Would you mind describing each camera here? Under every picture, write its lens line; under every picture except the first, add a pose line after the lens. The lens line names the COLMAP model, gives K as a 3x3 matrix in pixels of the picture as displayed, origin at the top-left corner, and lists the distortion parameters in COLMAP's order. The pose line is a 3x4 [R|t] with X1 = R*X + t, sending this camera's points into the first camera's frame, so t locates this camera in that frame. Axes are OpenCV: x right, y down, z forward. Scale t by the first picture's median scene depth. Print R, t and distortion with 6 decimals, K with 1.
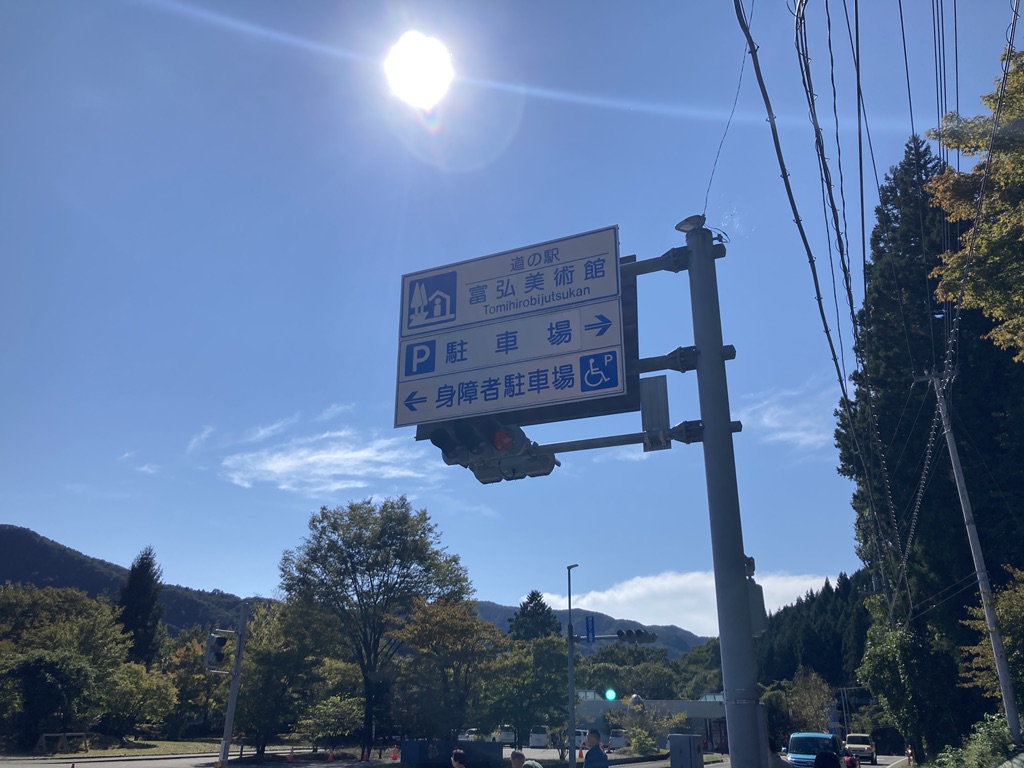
lens RADIAL K [[822.3, 0, 505.0], [0, 822.3, 378.4], [0, 0, 1]] dist [0.062104, -0.015337]
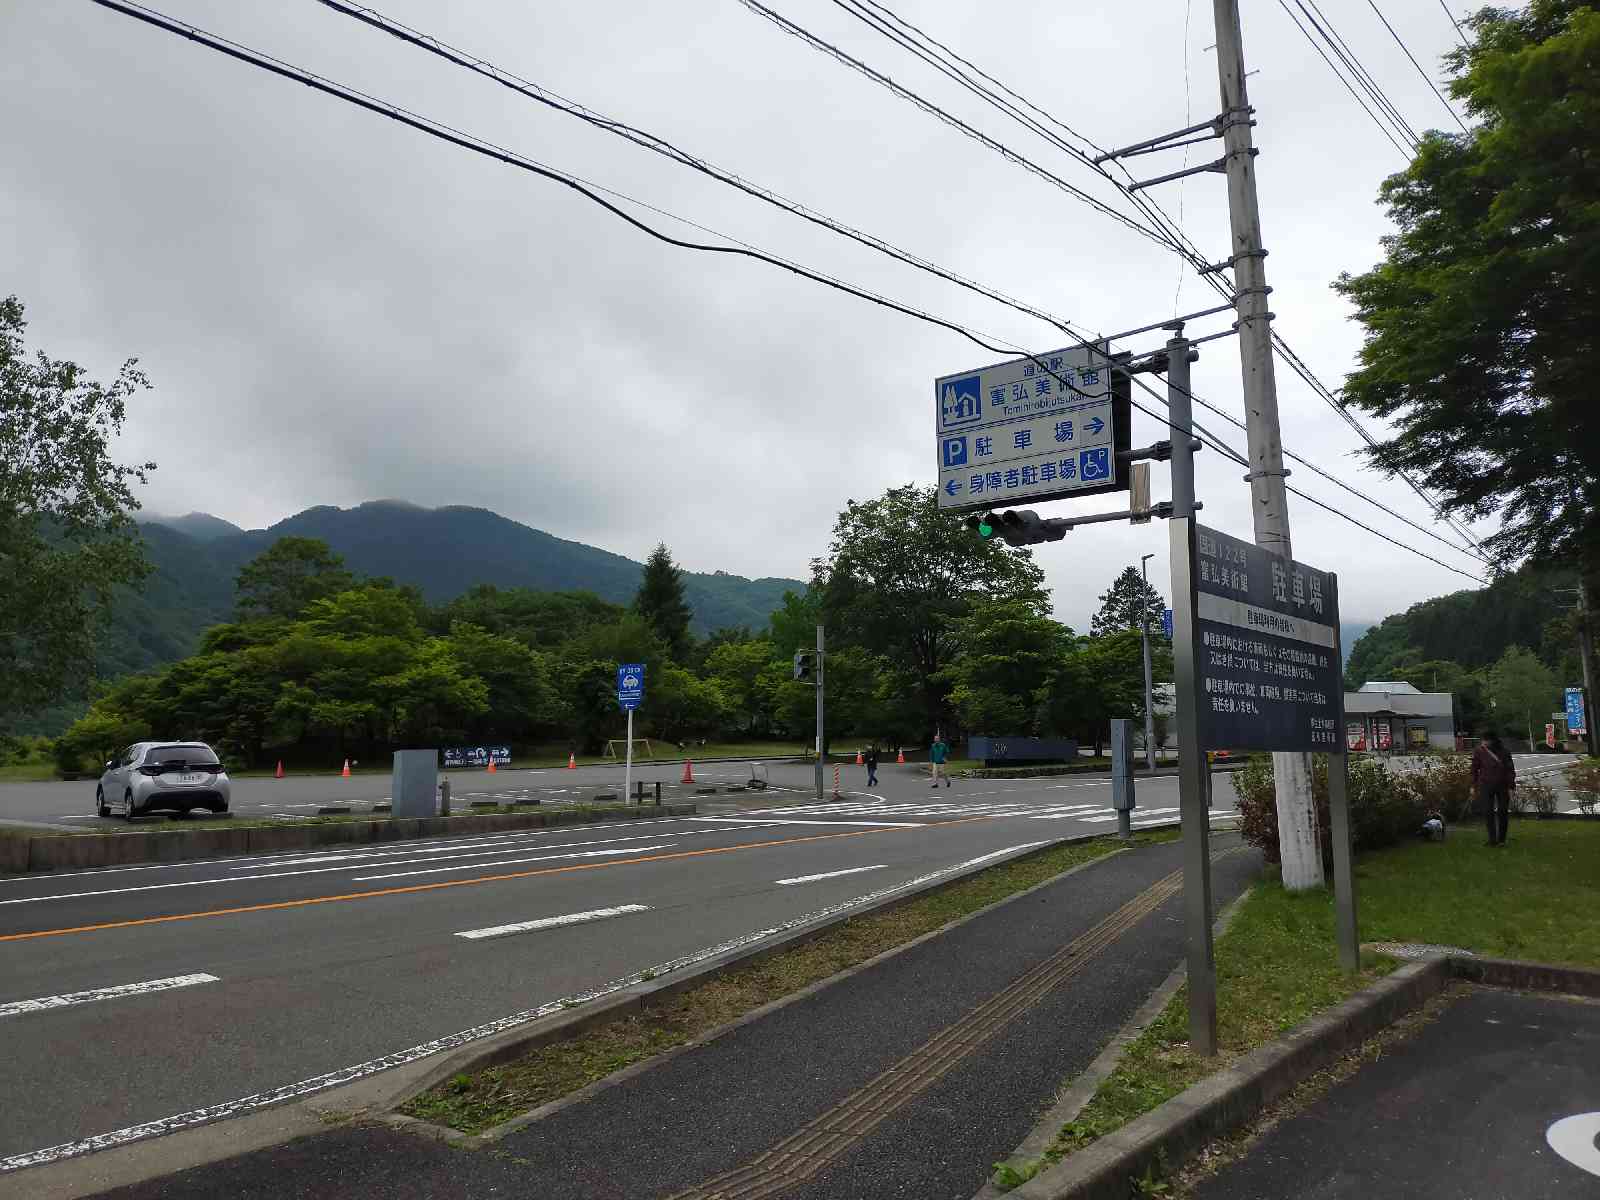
lens RADIAL K [[1284.8, 0, 796.8], [0, 1284.8, 603.4], [0, 0, 1]] dist [0.062104, -0.015337]
pose [[0.968693, -0.042125, -0.244660, 0.139315], [0.111901, 0.953799, 0.278830, -0.393104], [0.221611, -0.297478, 0.928652, -0.985019]]
